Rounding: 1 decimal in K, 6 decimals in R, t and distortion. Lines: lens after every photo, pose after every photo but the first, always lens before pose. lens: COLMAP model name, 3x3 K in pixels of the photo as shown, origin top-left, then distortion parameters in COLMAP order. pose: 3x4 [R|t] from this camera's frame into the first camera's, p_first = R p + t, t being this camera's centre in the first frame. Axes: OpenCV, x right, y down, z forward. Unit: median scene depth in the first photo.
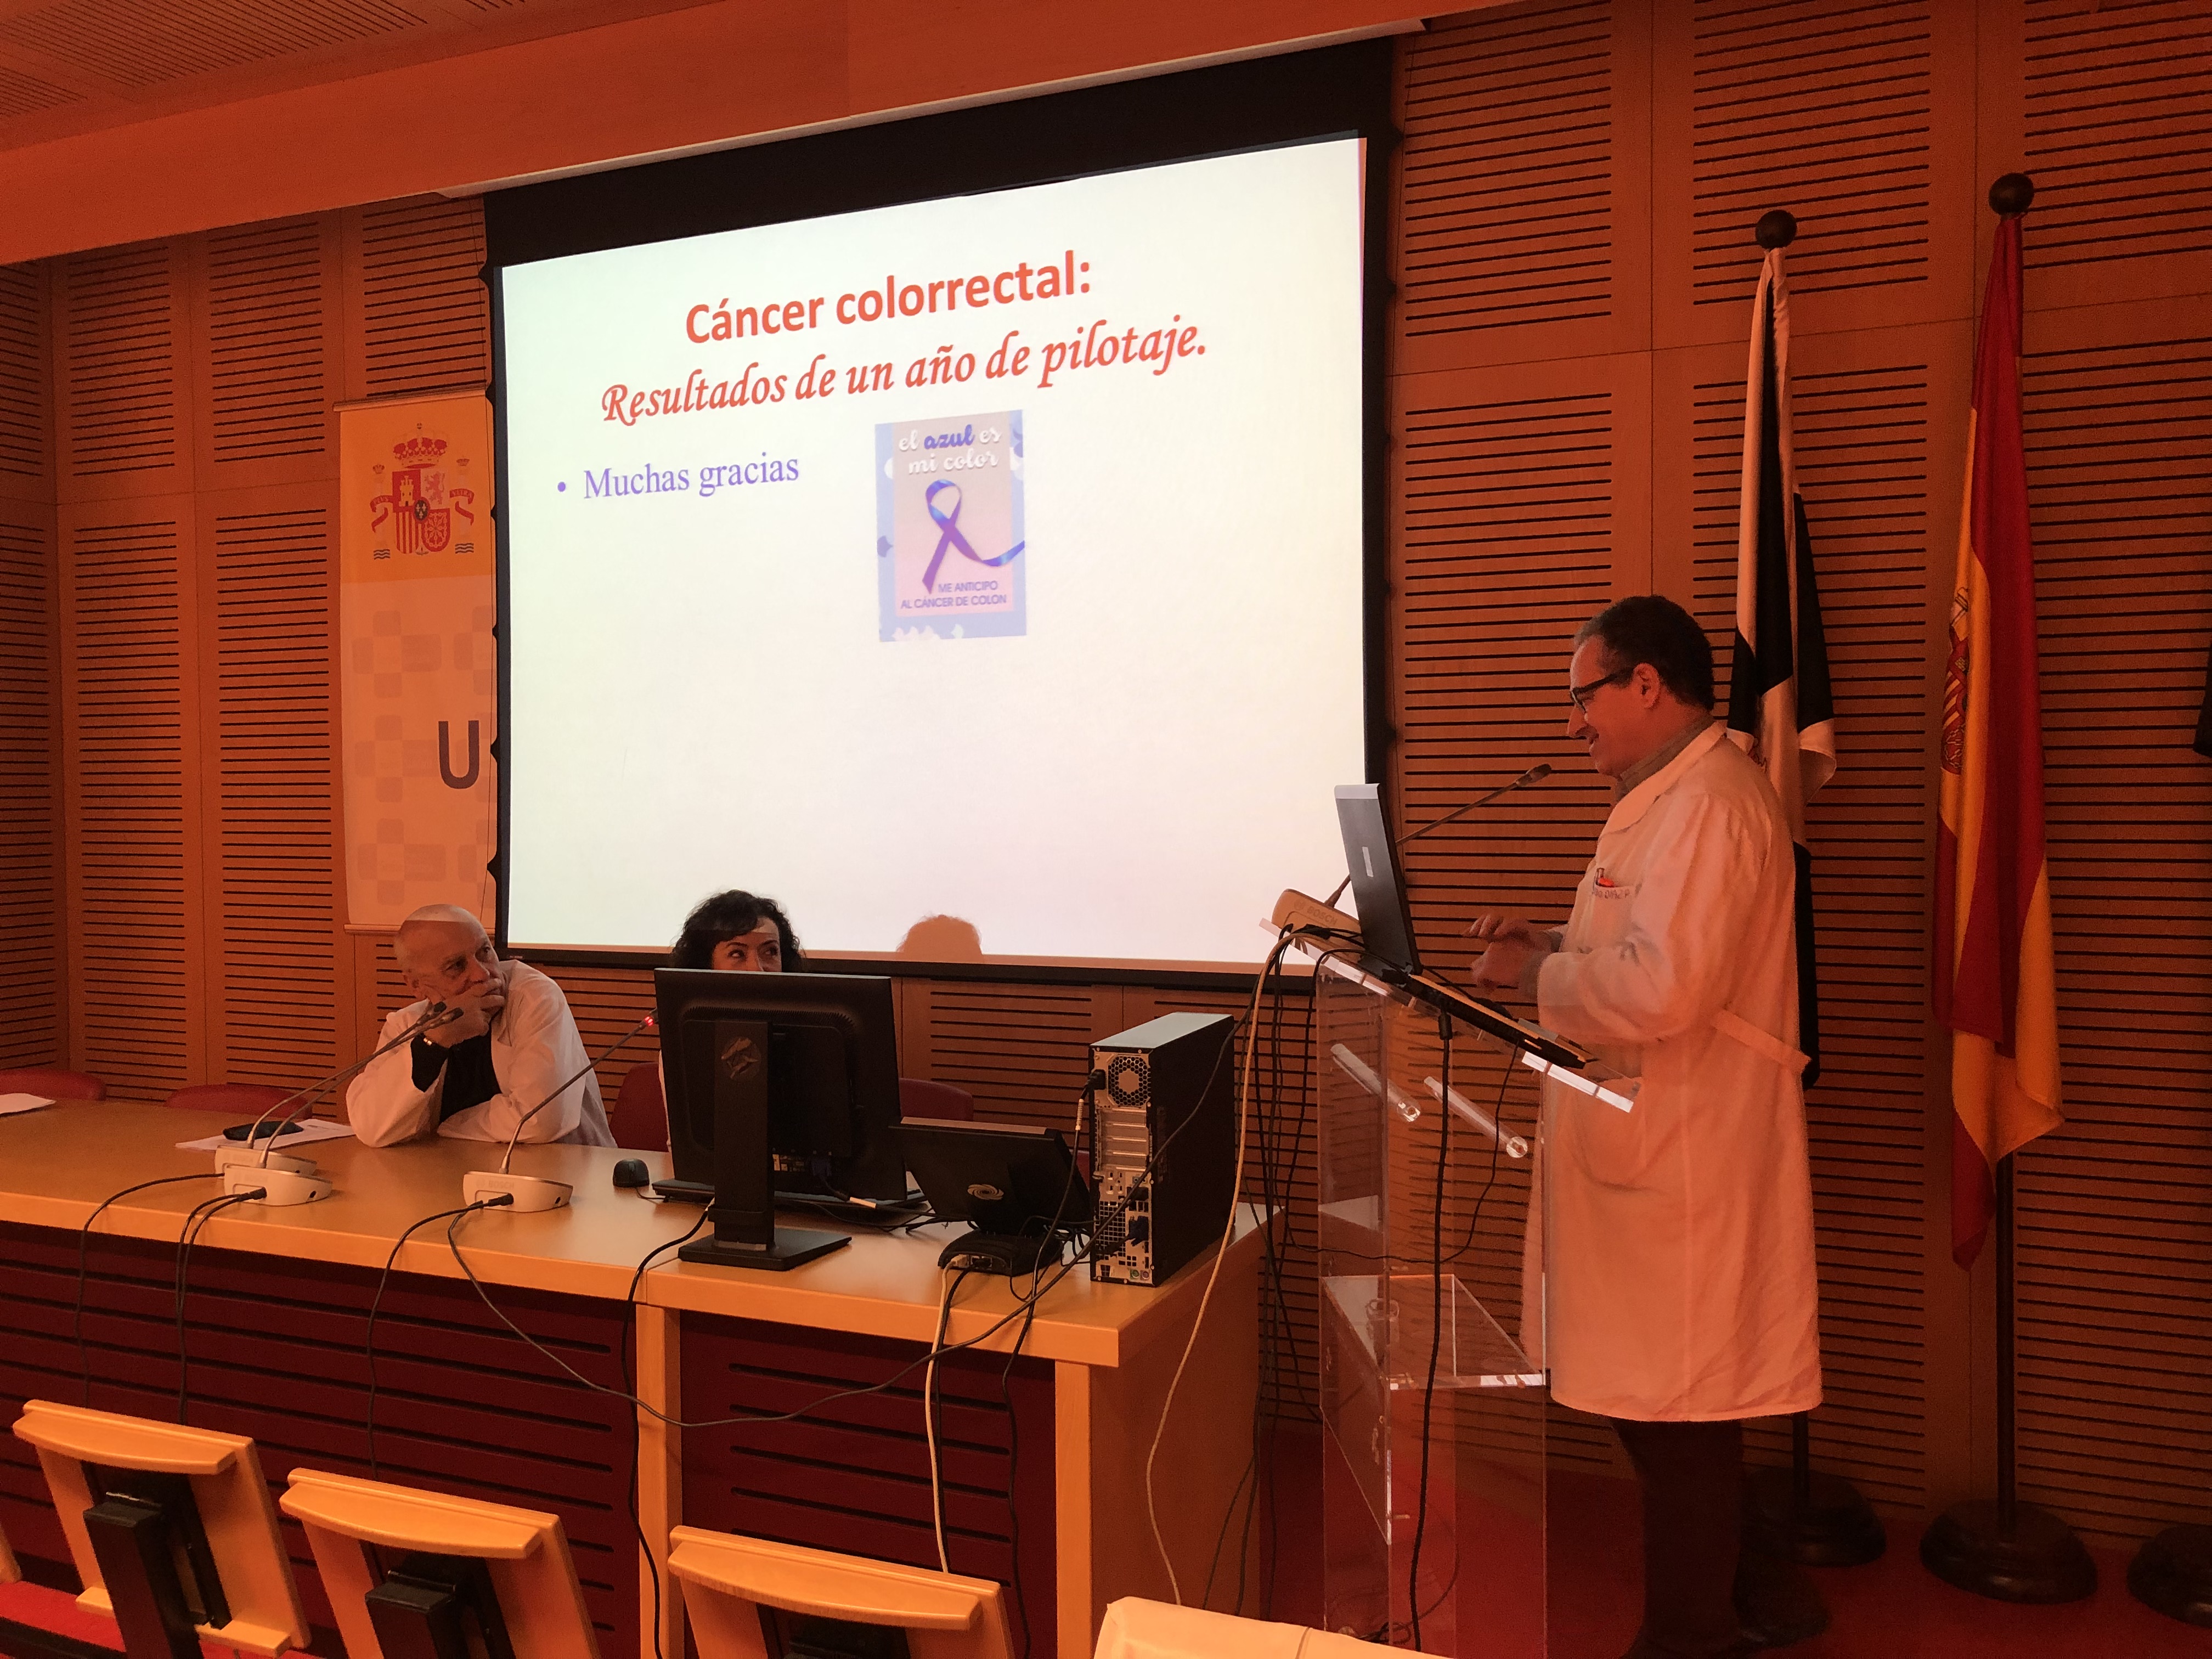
lens RADIAL K [[1808.6, 0, 1109.8], [0, 1808.6, 867.7], [0, 0, 1]] dist [-0.003022, -0.001395]
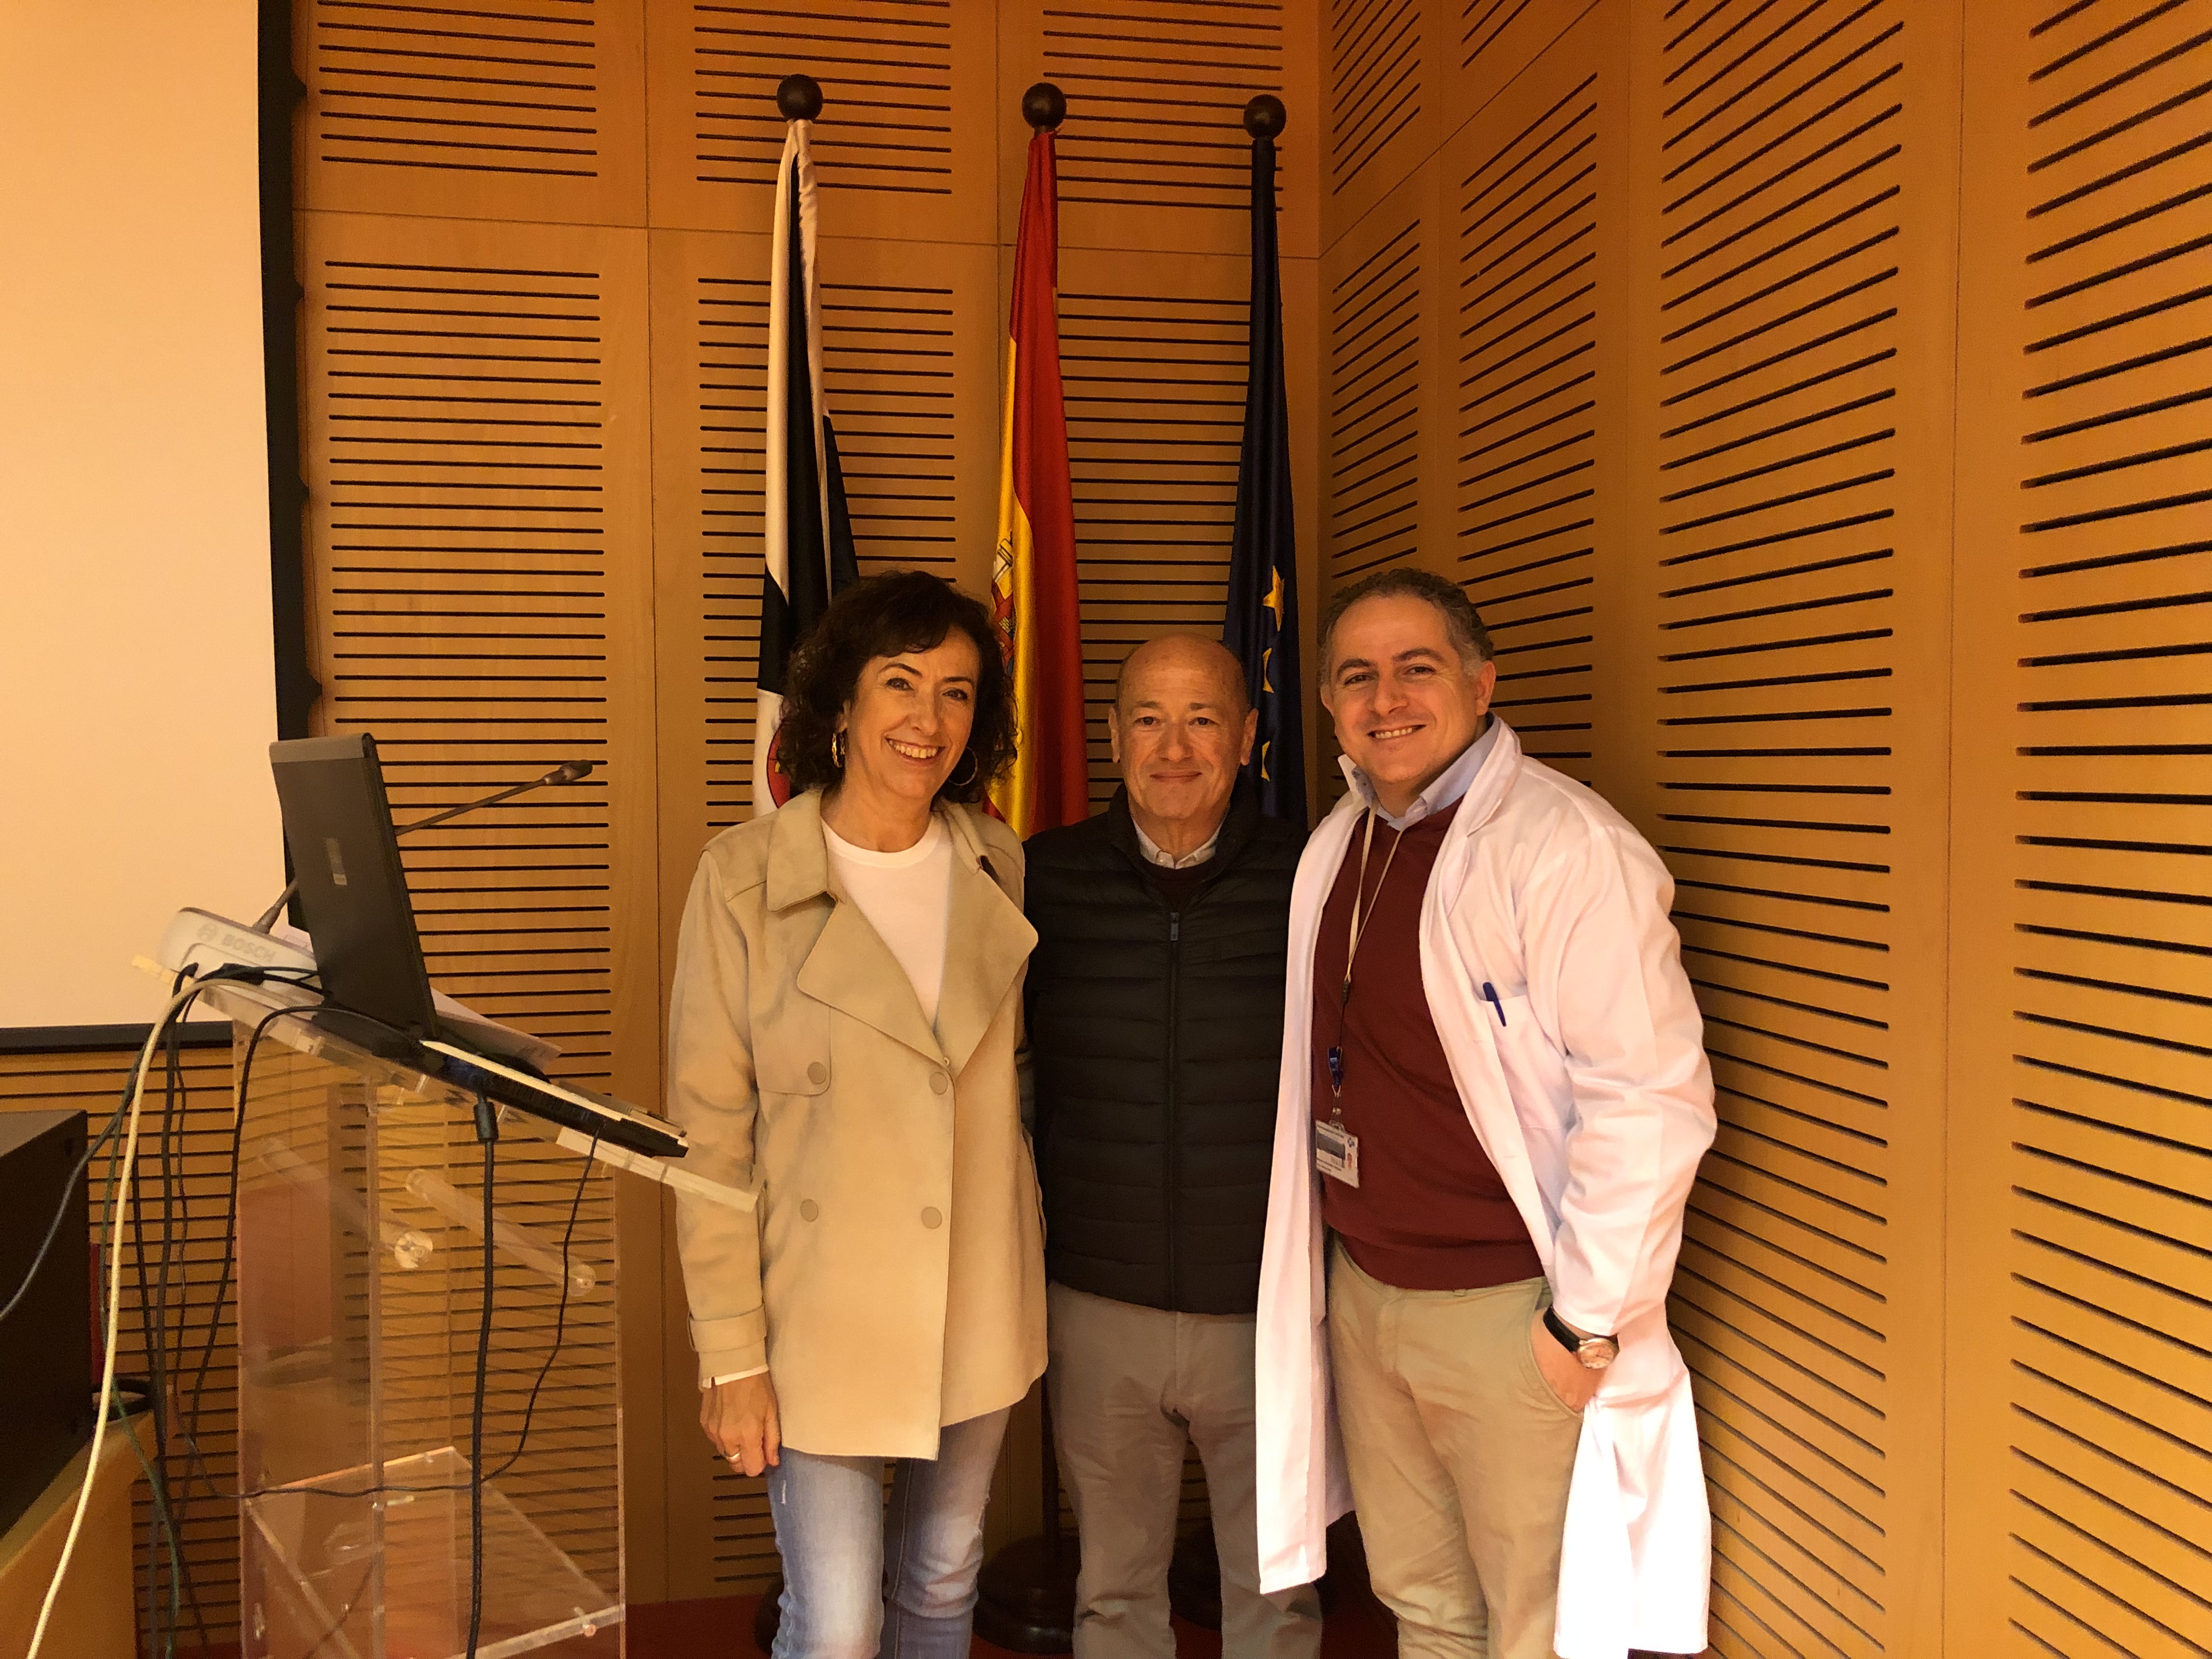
lens RADIAL K [[1808.6, 0, 1109.8], [0, 1808.6, 867.7], [0, 0, 1]] dist [-0.003022, -0.001395]
pose [[0.832139, -0.023319, 0.554076, 0.014106], [0.021459, 0.999721, 0.009846, -0.000118], [-0.554151, 0.003697, 0.832408, 0.218004]]
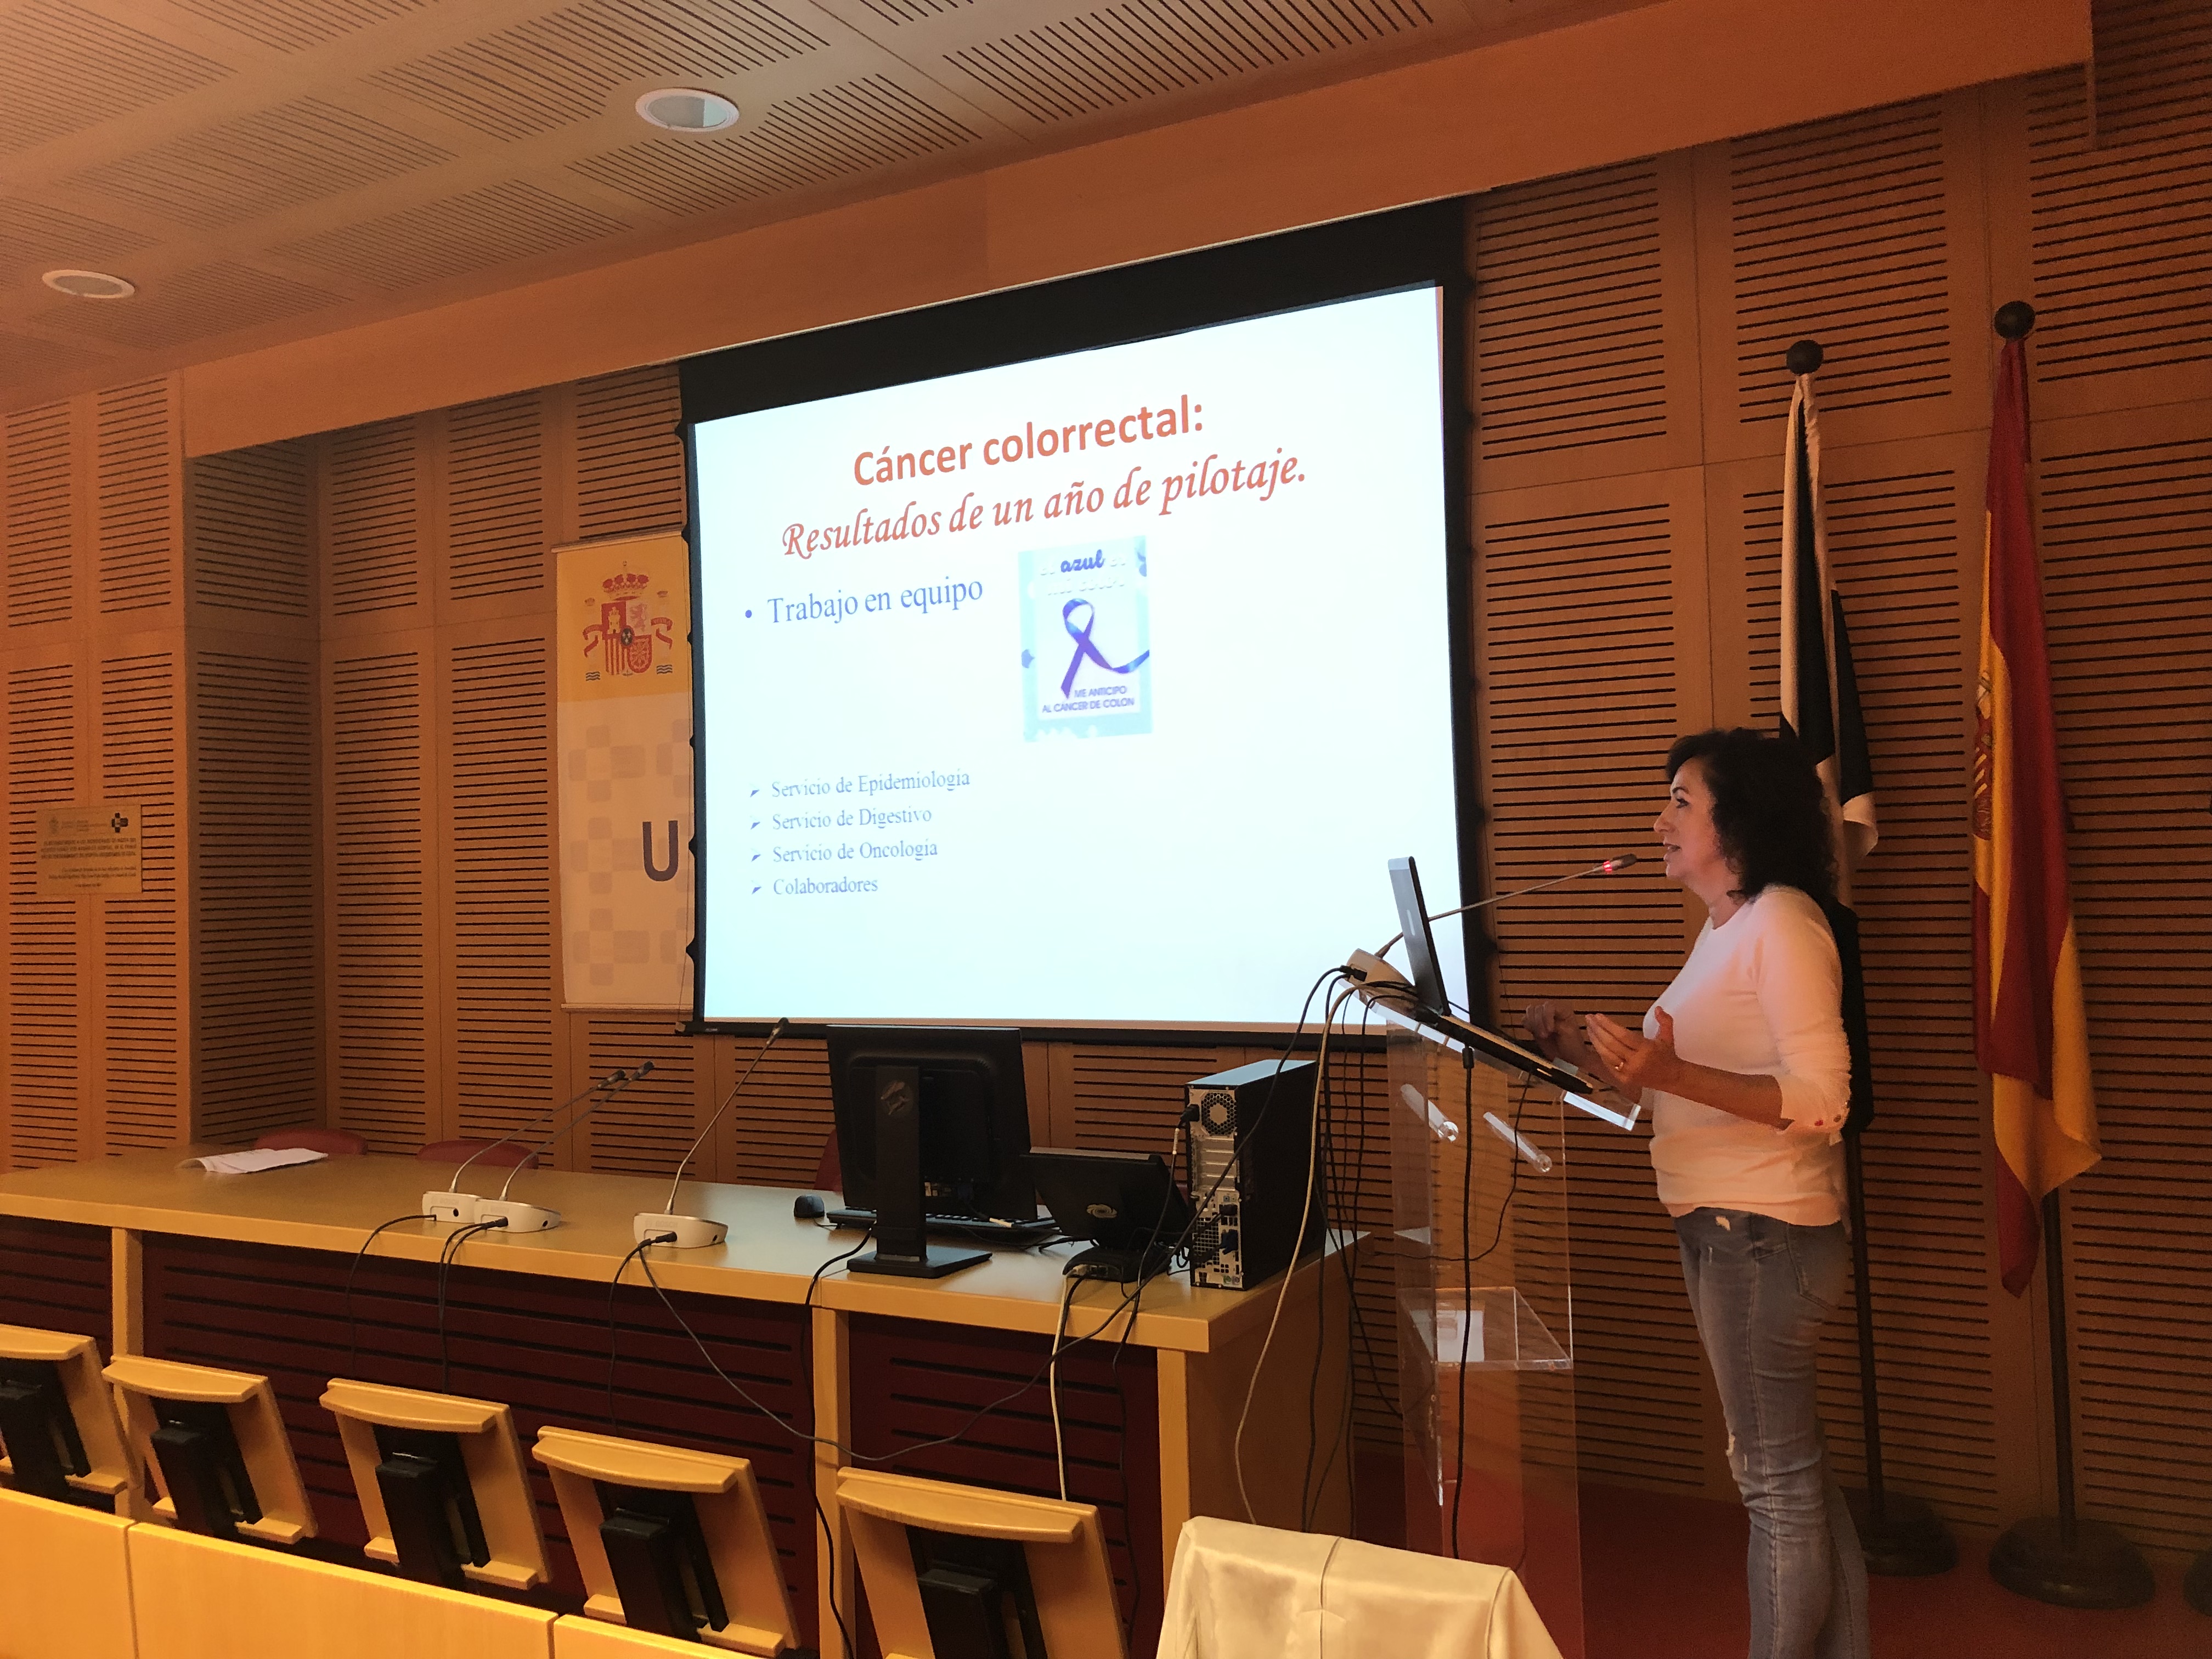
lens RADIAL K [[1808.6, 0, 1109.8], [0, 1808.6, 867.7], [0, 0, 1]] dist [-0.003022, -0.001395]
pose [[0.995090, -0.020030, -0.096923, 0.041263], [0.015445, 0.998736, -0.047833, 0.009091], [0.097759, 0.046101, 0.994142, -0.136411]]
